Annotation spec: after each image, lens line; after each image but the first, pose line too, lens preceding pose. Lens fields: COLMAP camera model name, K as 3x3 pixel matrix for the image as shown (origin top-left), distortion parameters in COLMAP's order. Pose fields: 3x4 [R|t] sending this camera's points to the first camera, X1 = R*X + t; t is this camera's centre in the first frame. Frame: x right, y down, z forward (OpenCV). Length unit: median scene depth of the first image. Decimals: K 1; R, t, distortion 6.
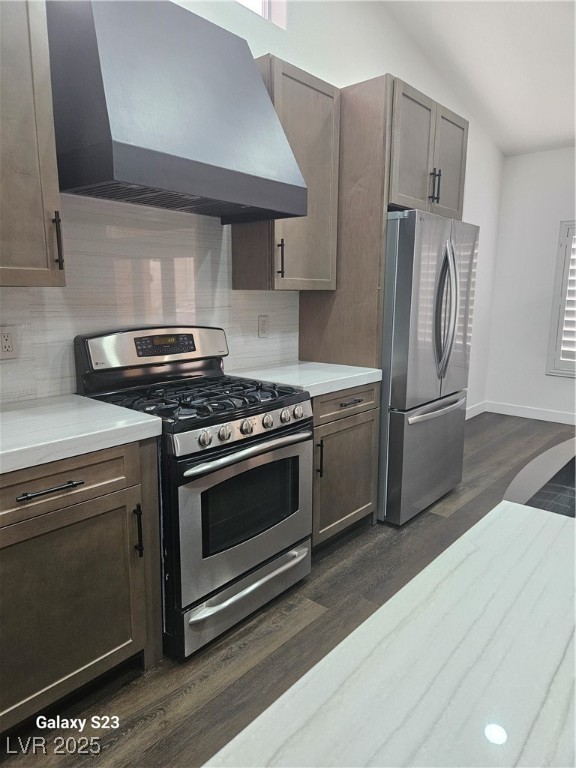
lens RADIAL K [[510.3, 0, 288.0], [0, 510.3, 381.4], [0, 0, 1]] dist [0.011230, -0.000357]
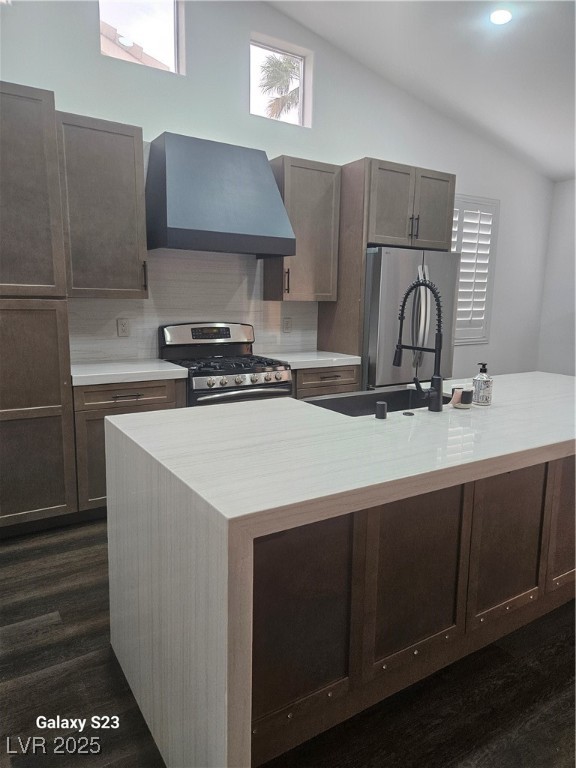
lens RADIAL K [[510.3, 0, 287.3], [0, 510.3, 383.7], [0, 0, 1]] dist [0.011230, -0.000357]
pose [[0.955849, 0.055233, -0.288621, 0.439405], [-0.058587, 0.998278, -0.002990, 0.075186], [0.287959, 0.019768, 0.957439, -0.473482]]
